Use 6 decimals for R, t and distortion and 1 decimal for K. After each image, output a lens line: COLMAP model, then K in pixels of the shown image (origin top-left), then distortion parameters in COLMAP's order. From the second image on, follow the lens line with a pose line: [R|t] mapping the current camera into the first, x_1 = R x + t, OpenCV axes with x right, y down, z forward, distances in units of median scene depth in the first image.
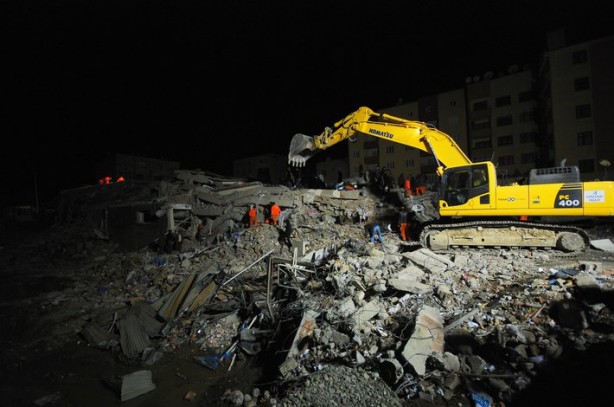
lens RADIAL K [[260.1, 0, 307.5], [0, 260.1, 212.0], [0, 0, 1]] dist [0.032060, -0.000049]
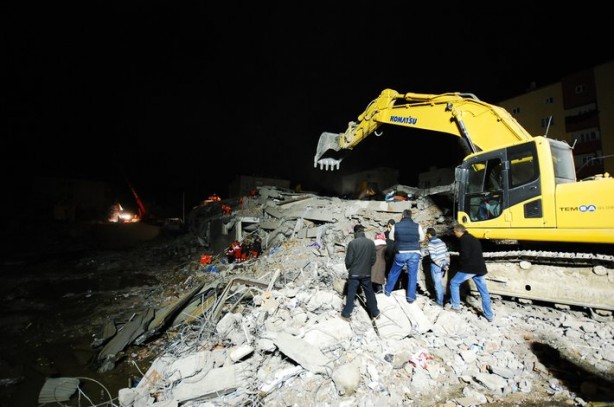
lens RADIAL K [[268.4, 0, 307.4], [0, 268.4, 209.3], [0, 0, 1]] dist [-0.000699, 0.000020]
pose [[0.907289, 0.001515, -0.420505, 0.325694], [-0.031863, 0.997366, -0.065156, 0.001083], [0.419299, 0.072514, 0.904947, 0.221660]]
